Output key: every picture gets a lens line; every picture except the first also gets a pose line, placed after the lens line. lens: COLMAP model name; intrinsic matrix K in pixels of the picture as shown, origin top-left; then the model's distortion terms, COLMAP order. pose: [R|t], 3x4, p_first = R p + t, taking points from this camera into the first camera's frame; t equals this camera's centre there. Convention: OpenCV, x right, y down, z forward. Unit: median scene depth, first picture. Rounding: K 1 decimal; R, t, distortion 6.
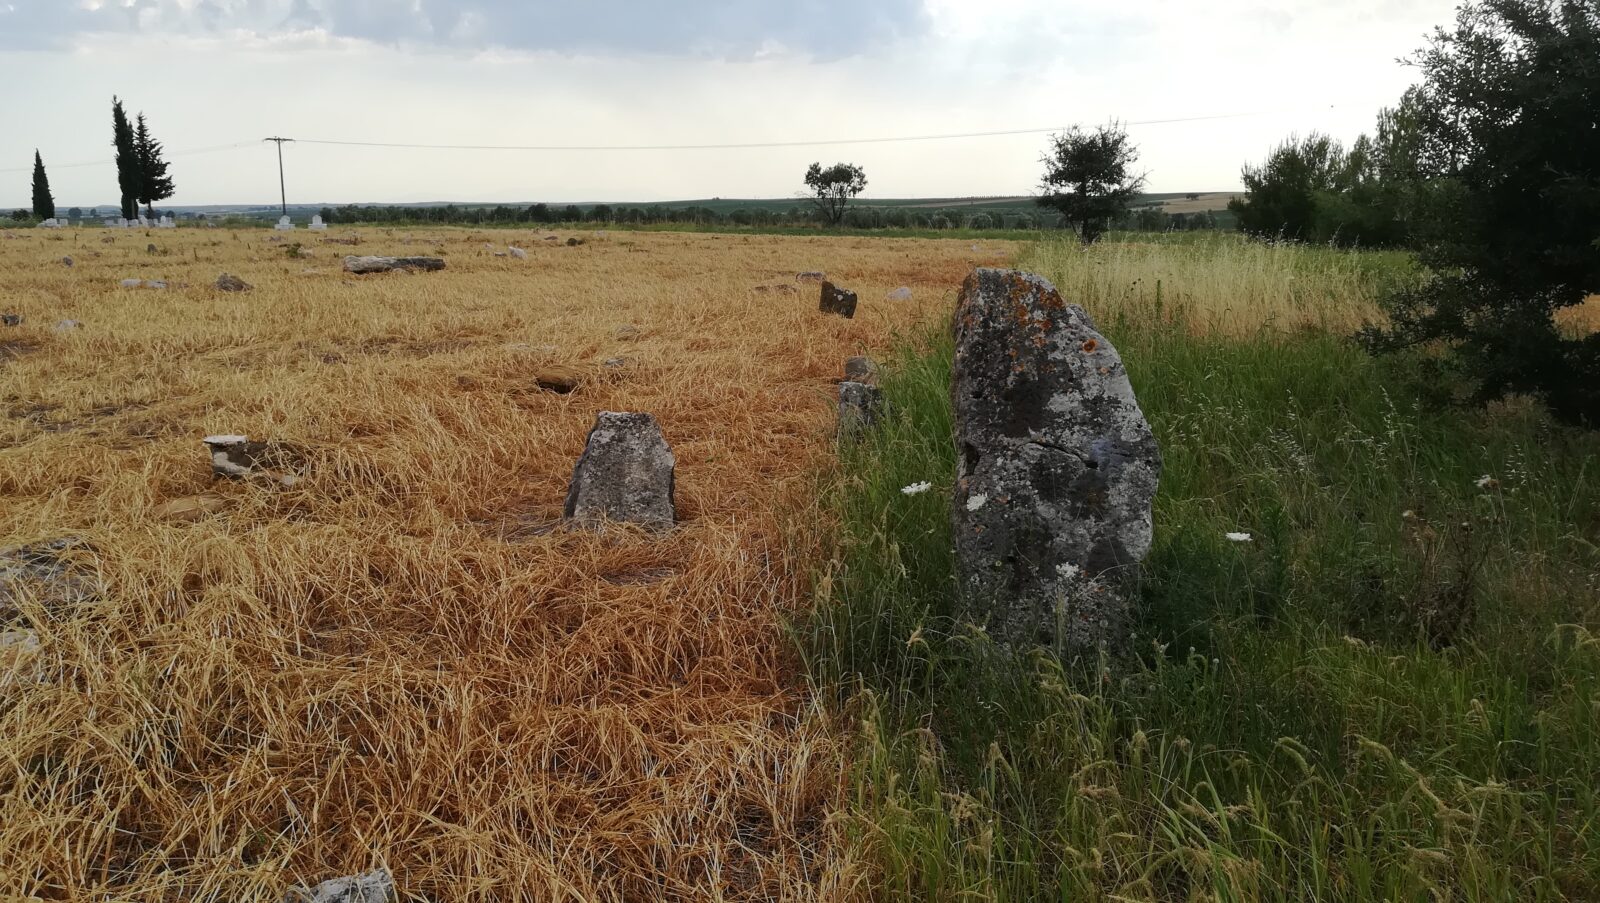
lens RADIAL K [[1218.5, 0, 800.0], [0, 1218.5, 451.5], [0, 0, 1]] dist [0.077185, -0.138678]
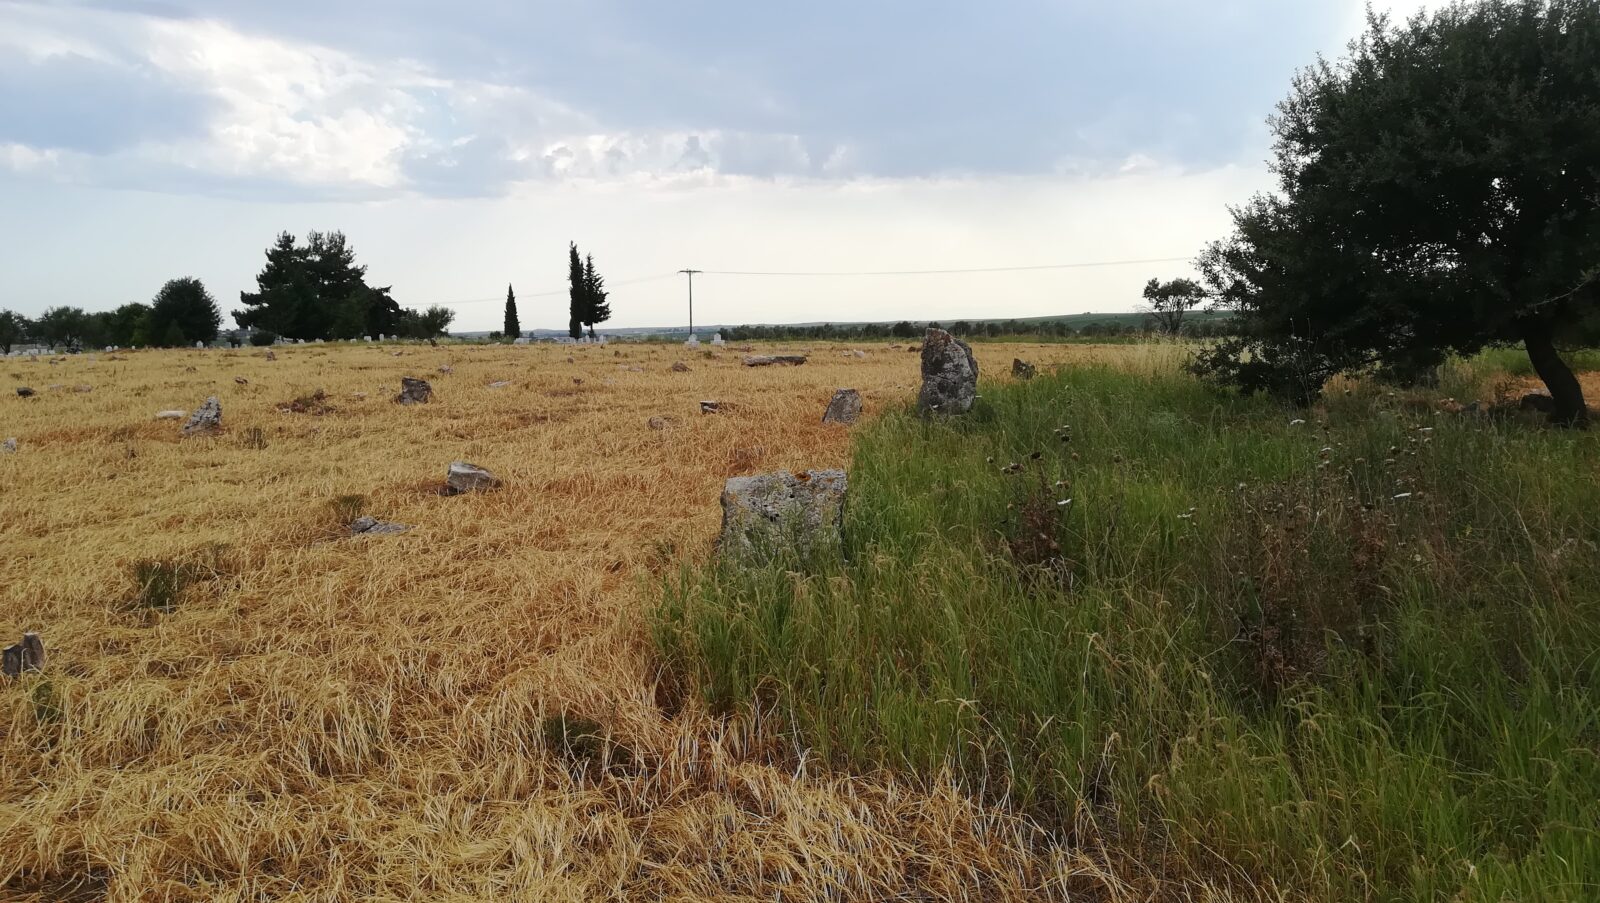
lens RADIAL K [[1218.5, 0, 800.0], [0, 1218.5, 451.5], [0, 0, 1]] dist [0.077185, -0.138678]
pose [[0.956146, 0.017531, -0.292366, 0.035269], [-0.044633, 0.995270, -0.086286, 0.022104], [0.289471, 0.095551, 0.952406, -0.101987]]
